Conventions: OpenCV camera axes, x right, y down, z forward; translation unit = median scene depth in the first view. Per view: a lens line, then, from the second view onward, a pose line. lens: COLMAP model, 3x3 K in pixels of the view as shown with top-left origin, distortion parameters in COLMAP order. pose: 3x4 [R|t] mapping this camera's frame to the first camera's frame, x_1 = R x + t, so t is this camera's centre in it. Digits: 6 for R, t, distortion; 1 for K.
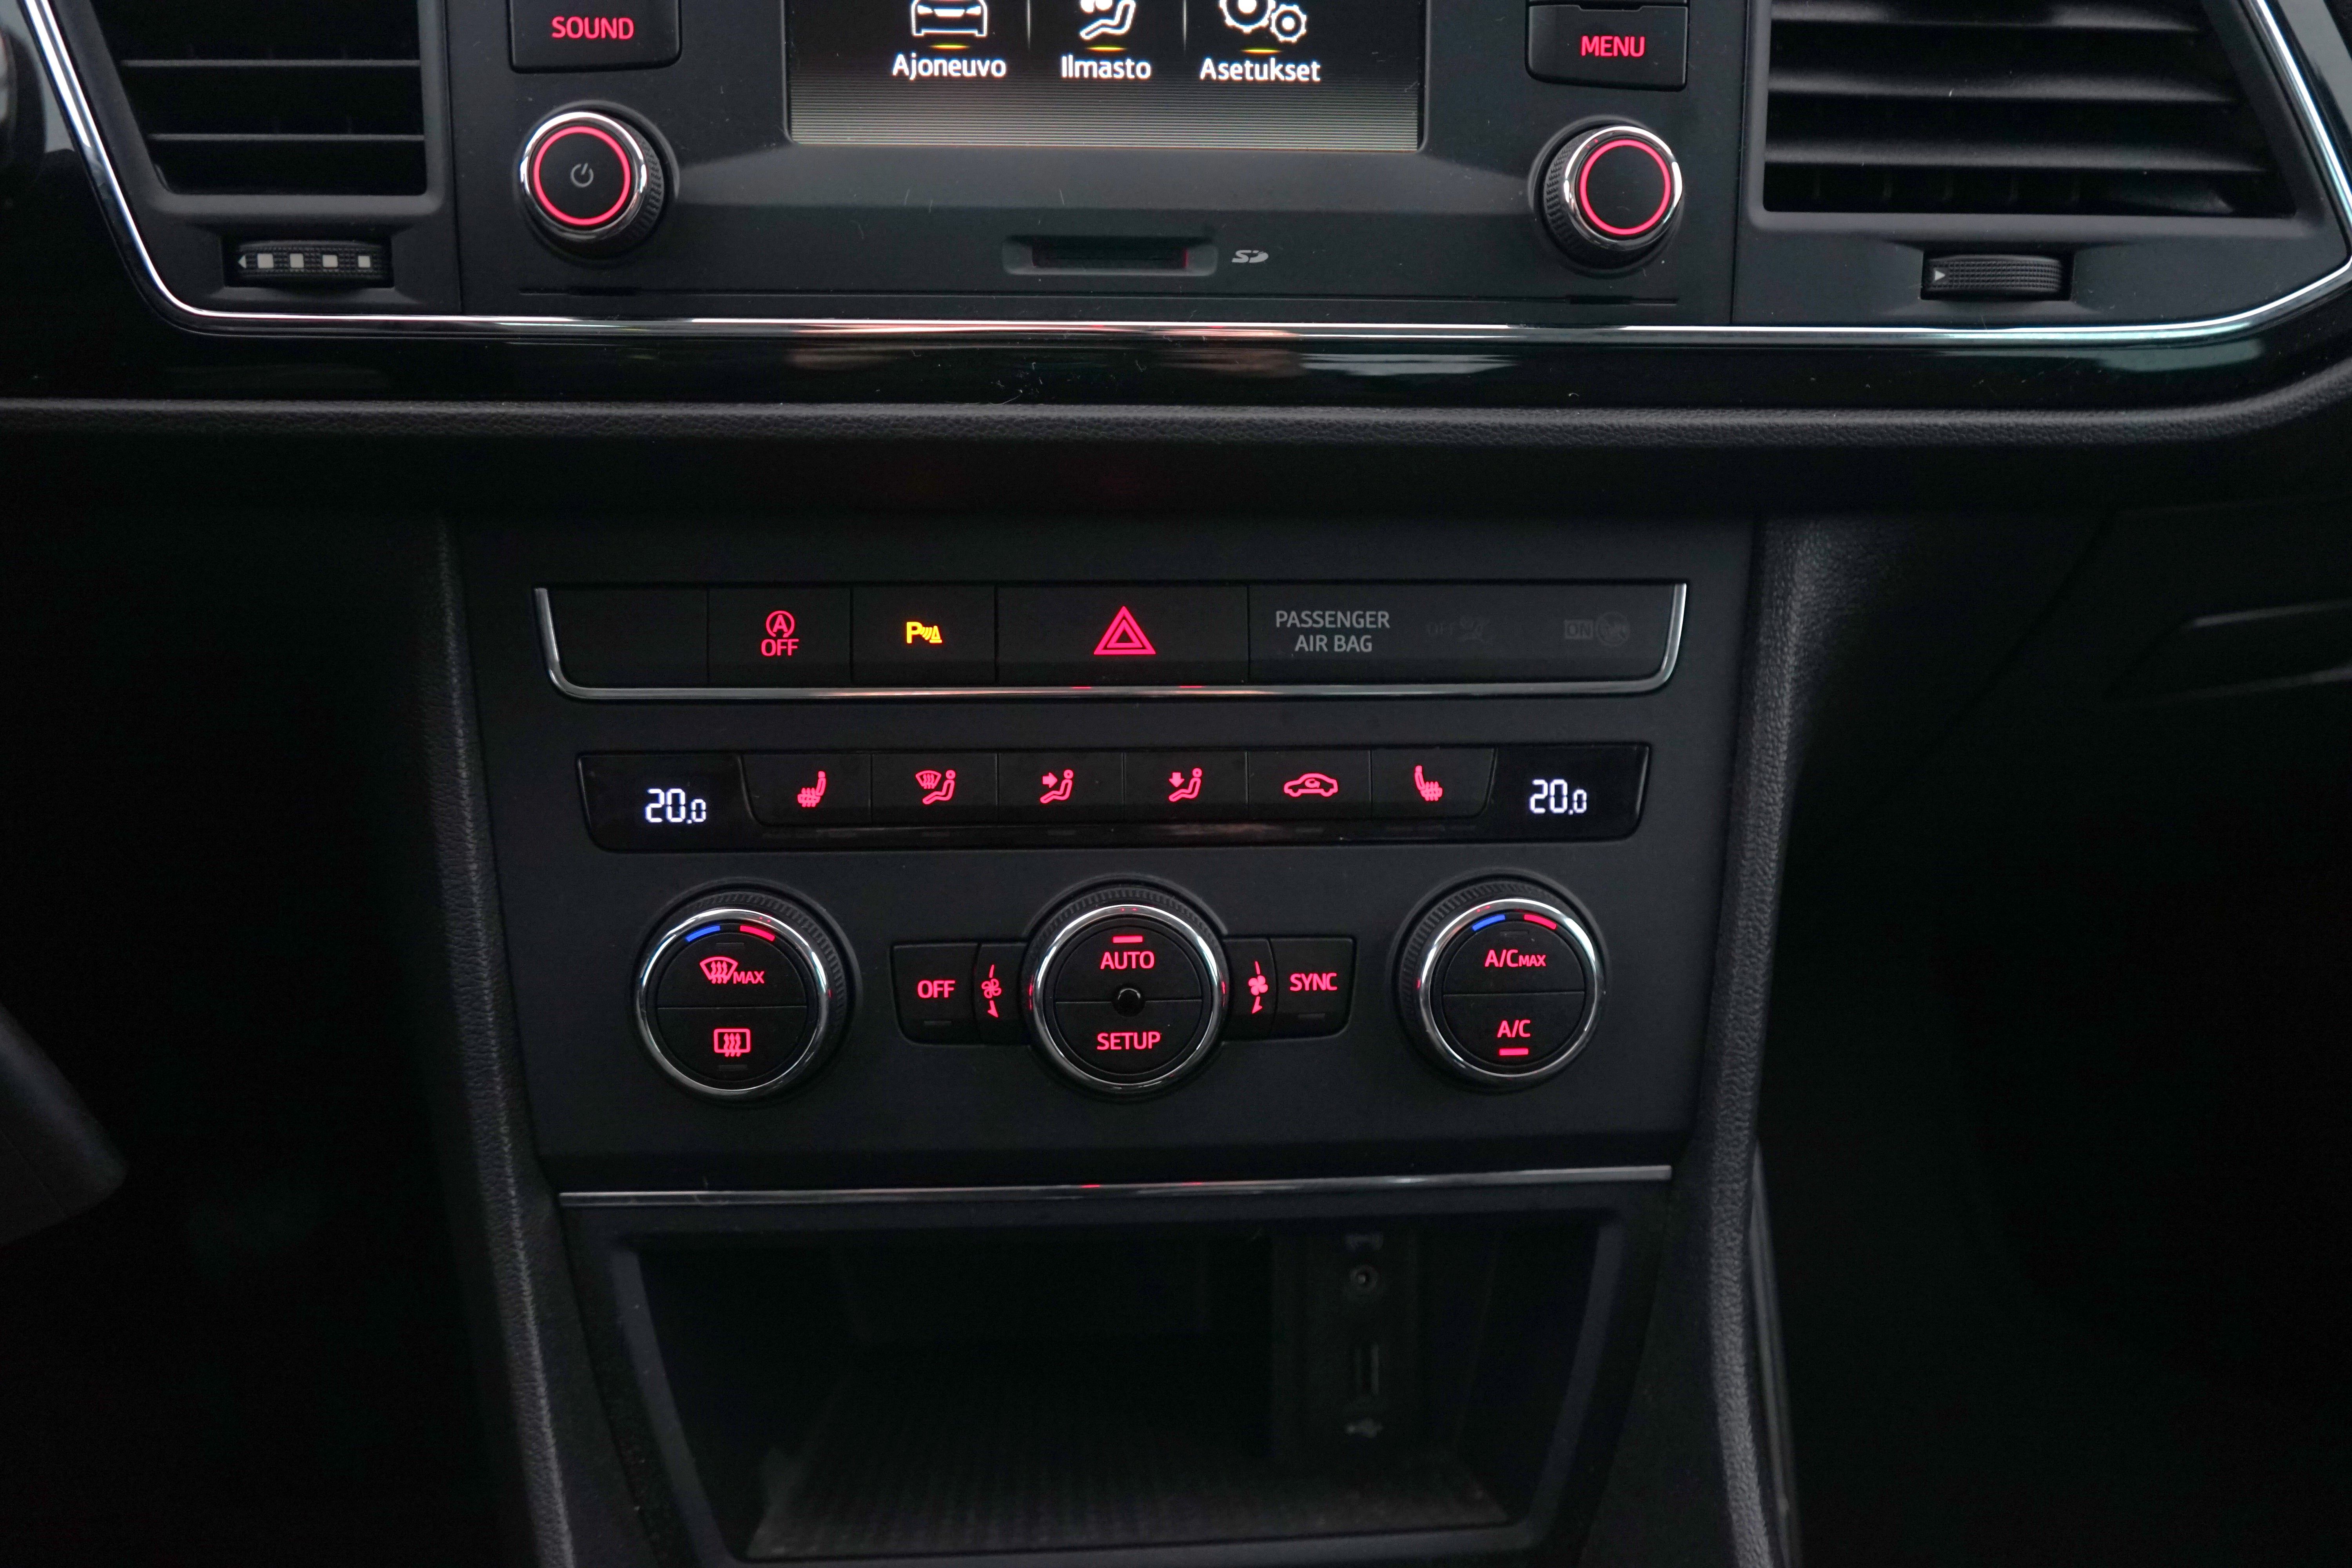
lens RADIAL K [[1999.7, 0, 1176.0], [0, 1999.7, 784.0], [0, 0, 1]] dist [-0.012120, 0.002192]
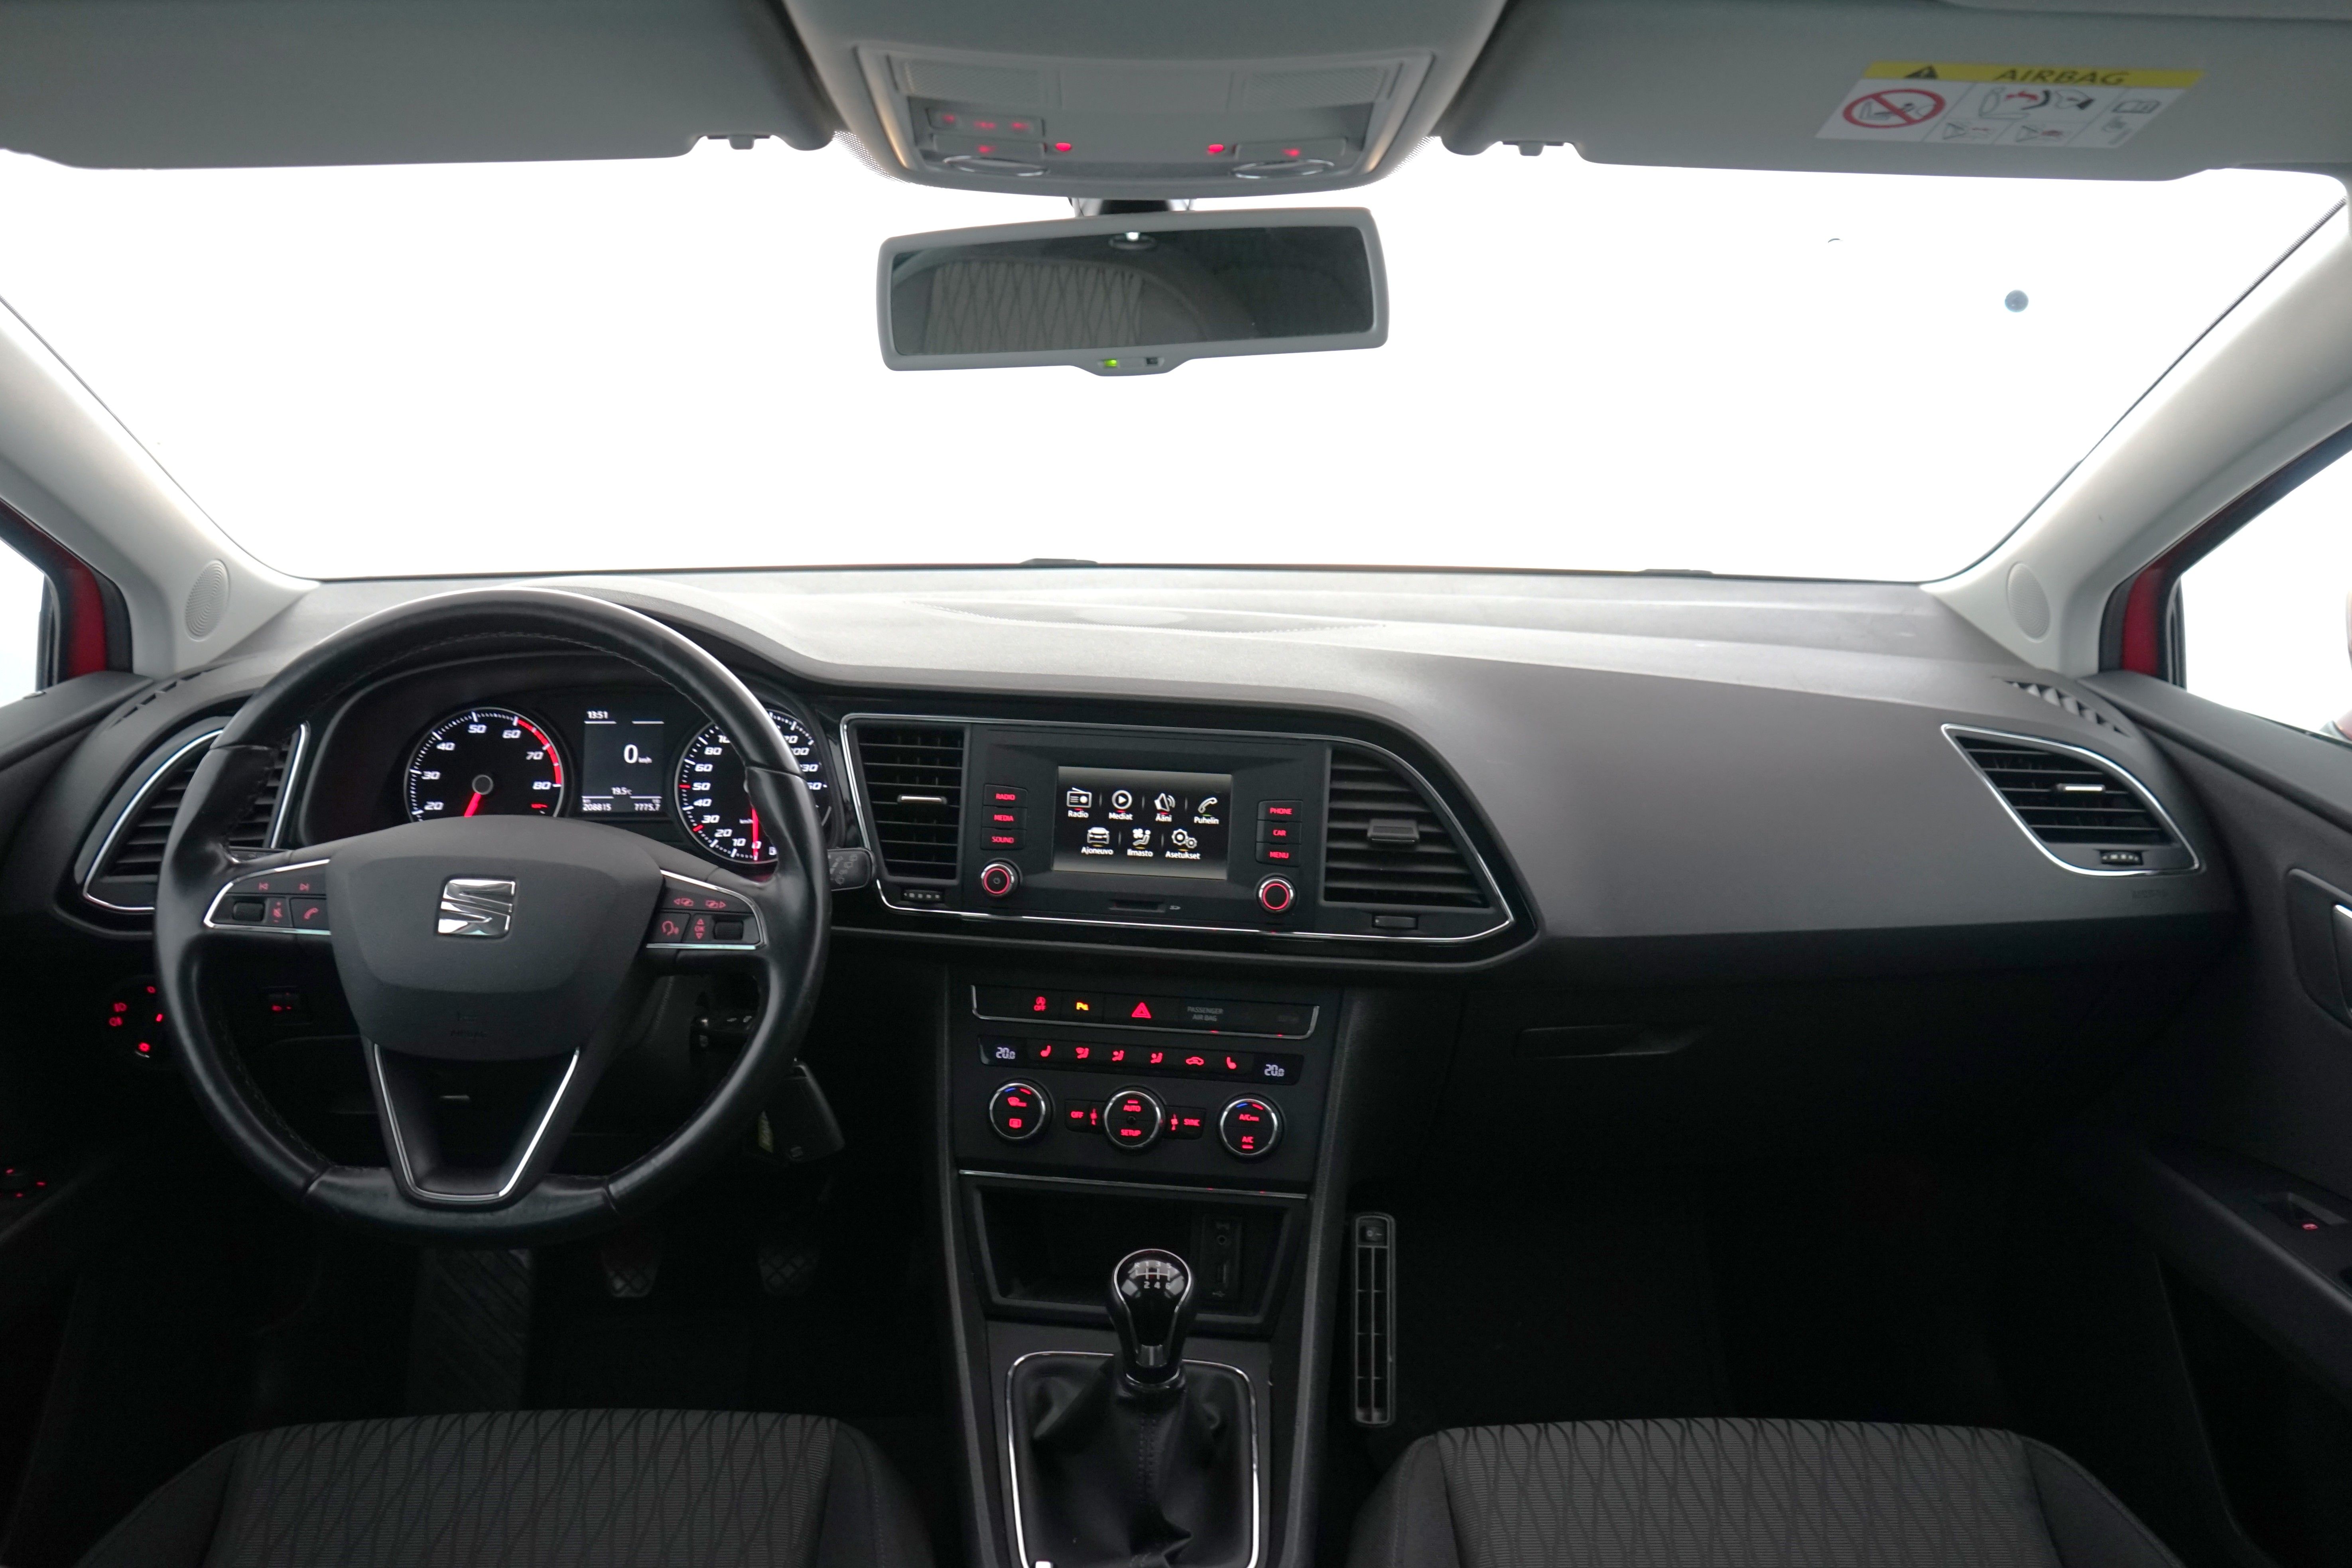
lens RADIAL K [[1829.9, 0, 1179.2], [0, 1829.9, 757.8], [0, 0, 1]] dist [-0.063466, 0.052190]
pose [[0.984871, 0.042873, -0.167900, 0.581900], [-0.075711, 0.978001, -0.194377, 0.109728], [0.155872, 0.204149, 0.966451, -2.216185]]
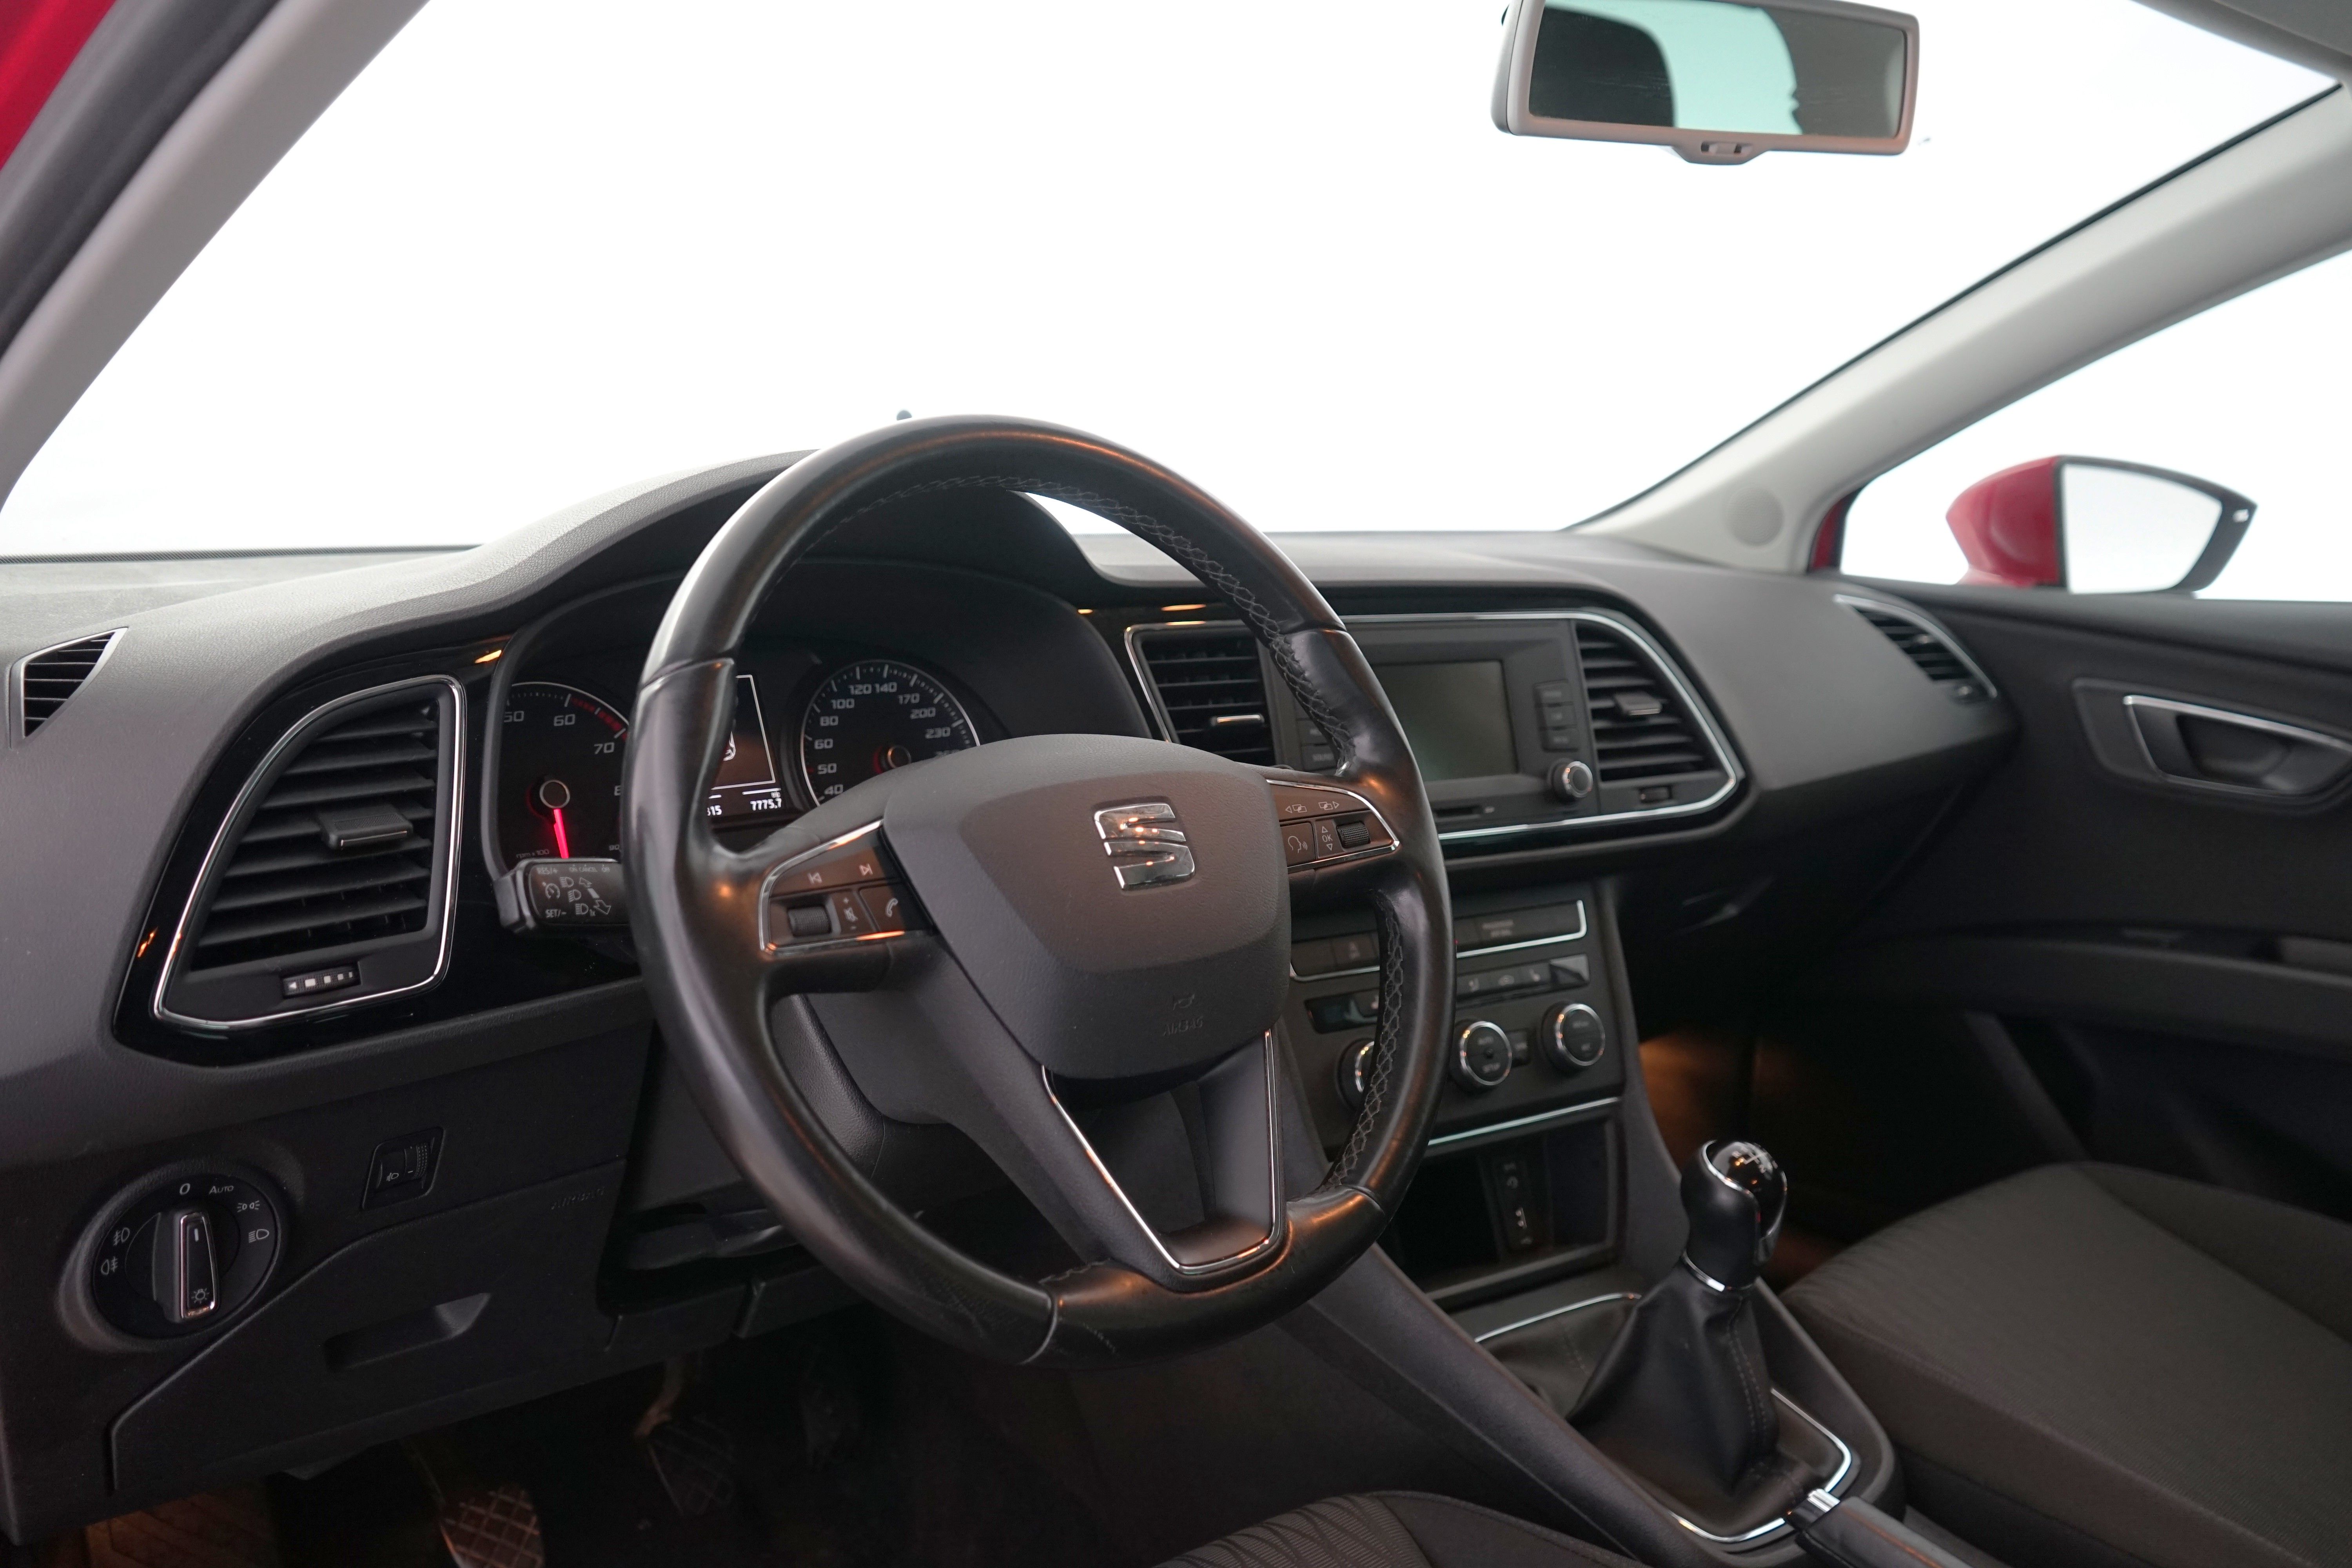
lens RADIAL K [[1835.1, 0, 1176.0], [0, 1835.1, 784.0], [0, 0, 1]] dist [-0.005013, -0.000413]
pose [[0.877416, -0.081317, 0.472788, -1.815244], [0.201499, 0.956849, -0.209376, 0.216544], [-0.435361, 0.278977, 0.855940, -1.337288]]
